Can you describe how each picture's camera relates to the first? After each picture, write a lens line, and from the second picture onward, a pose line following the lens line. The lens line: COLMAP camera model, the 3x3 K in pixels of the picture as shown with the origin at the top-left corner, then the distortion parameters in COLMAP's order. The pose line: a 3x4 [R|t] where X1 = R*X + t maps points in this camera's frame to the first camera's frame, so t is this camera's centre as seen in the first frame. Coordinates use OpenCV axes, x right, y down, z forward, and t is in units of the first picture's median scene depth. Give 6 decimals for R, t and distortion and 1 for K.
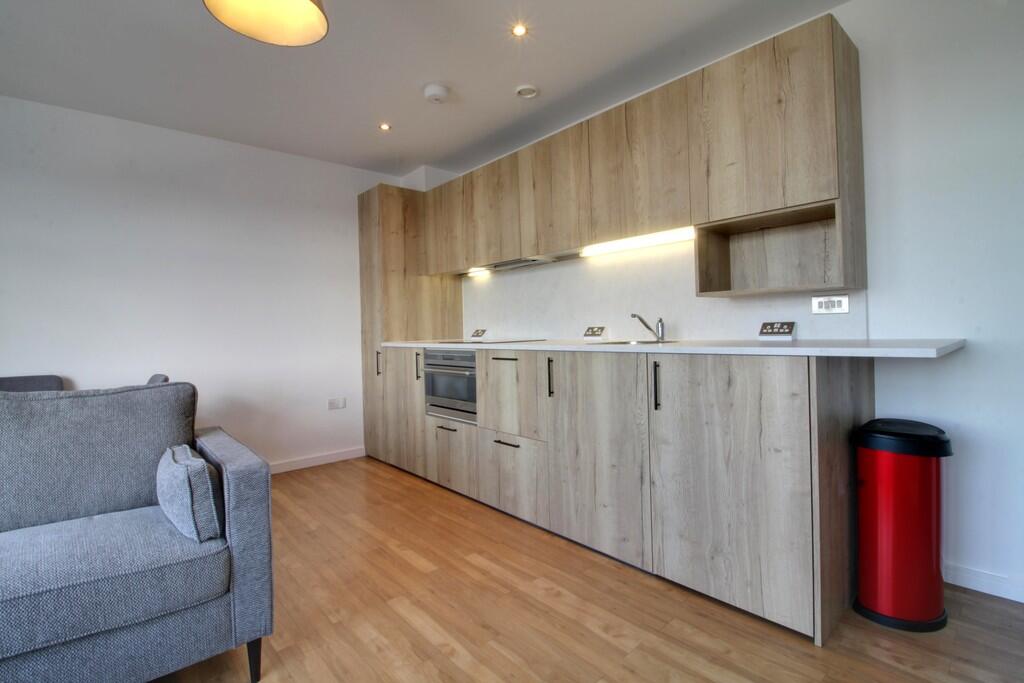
lens RADIAL K [[472.7, 0, 511.2], [0, 472.7, 330.4], [0, 0, 1]] dist [-0.005096, -0.009977]
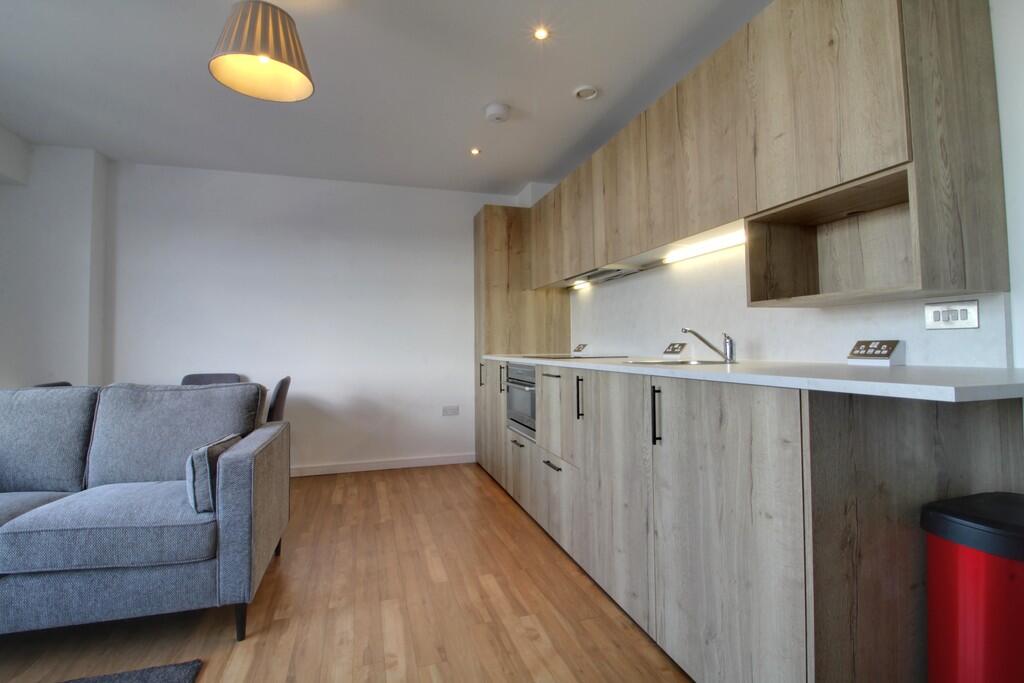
lens RADIAL K [[472.7, 0, 511.3], [0, 472.7, 329.9], [0, 0, 1]] dist [-0.005096, -0.009977]
pose [[0.911781, 0.002743, -0.410669, 0.383321], [-0.014531, 0.999567, -0.025586, -0.007495], [0.410421, 0.029297, 0.911426, 0.123057]]
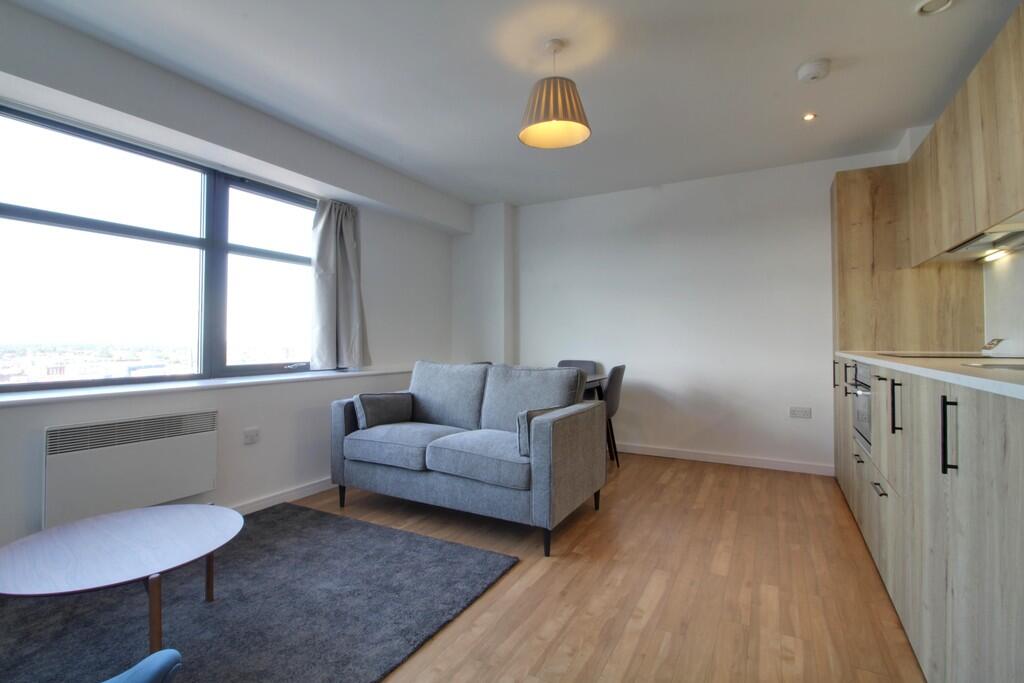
lens RADIAL K [[472.7, 0, 511.4], [0, 472.7, 329.8], [0, 0, 1]] dist [-0.005096, -0.009977]
pose [[0.335757, 0.003854, -0.941941, 0.636617], [-0.010533, 0.999944, 0.000337, -0.014479], [0.941890, 0.009808, 0.335779, 0.230918]]
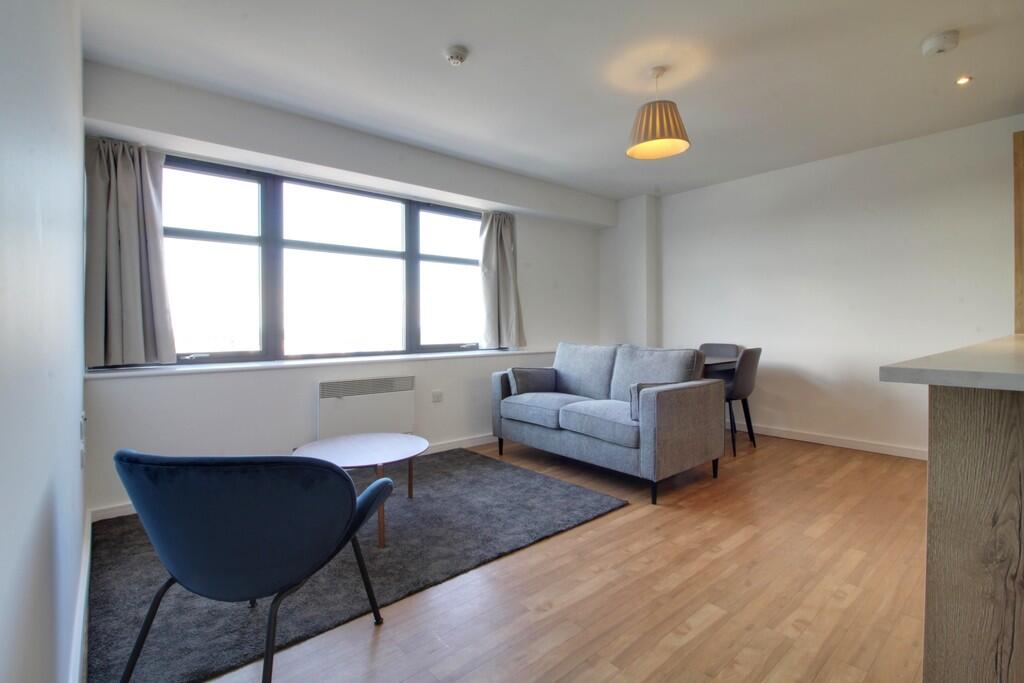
lens RADIAL K [[472.7, 0, 510.6], [0, 472.7, 328.9], [0, 0, 1]] dist [-0.005096, -0.009977]
pose [[-0.022889, 0.031962, -0.999227, 0.944350], [0.004419, 0.999482, 0.031869, -0.021034], [0.999728, -0.003686, -0.023019, 0.315773]]
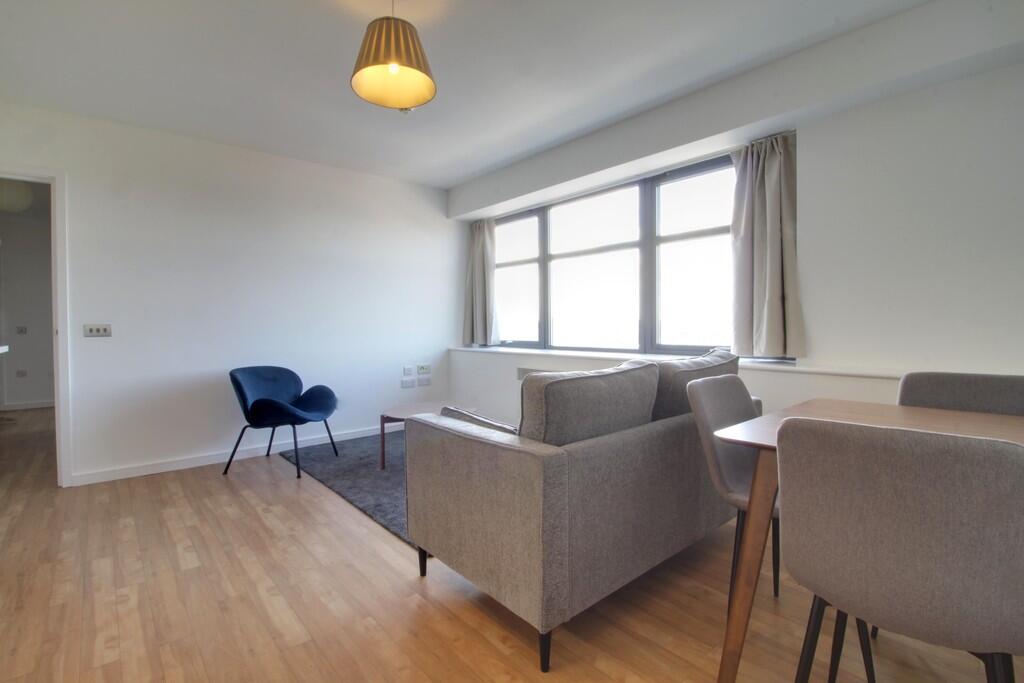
lens RADIAL K [[472.7, 0, 510.8], [0, 472.7, 330.5], [0, 0, 1]] dist [-0.005096, -0.009977]
pose [[-0.999271, 0.035818, 0.013229, -0.582916], [0.036026, 0.999225, 0.015846, 0.013884], [-0.012652, 0.016311, -0.999787, 1.627569]]
